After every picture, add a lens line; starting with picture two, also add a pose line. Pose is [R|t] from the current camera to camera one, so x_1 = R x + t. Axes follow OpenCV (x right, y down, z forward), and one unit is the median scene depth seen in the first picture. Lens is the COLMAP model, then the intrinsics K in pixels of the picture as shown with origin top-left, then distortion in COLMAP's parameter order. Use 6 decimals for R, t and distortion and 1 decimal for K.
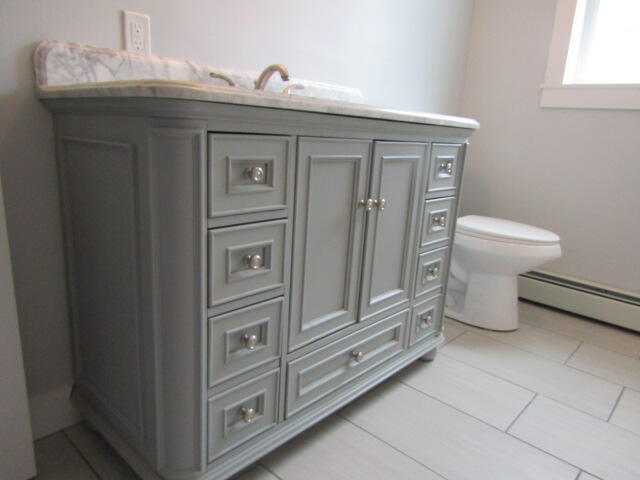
lens RADIAL K [[458.9, 0, 320.4], [0, 458.9, 242.7], [0, 0, 1]] dist [-0.014113, 0.001905]
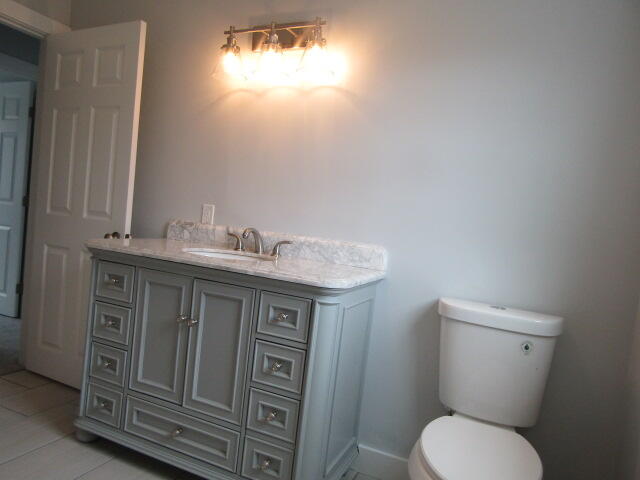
lens RADIAL K [[458.9, 0, 325.5], [0, 458.9, 244.7], [0, 0, 1]] dist [-0.014113, 0.001905]
pose [[0.345921, 0.030369, -0.937772, 1.474921], [-0.316904, 0.944522, -0.086310, -0.295548], [0.883125, 0.327041, 0.336354, 0.750024]]
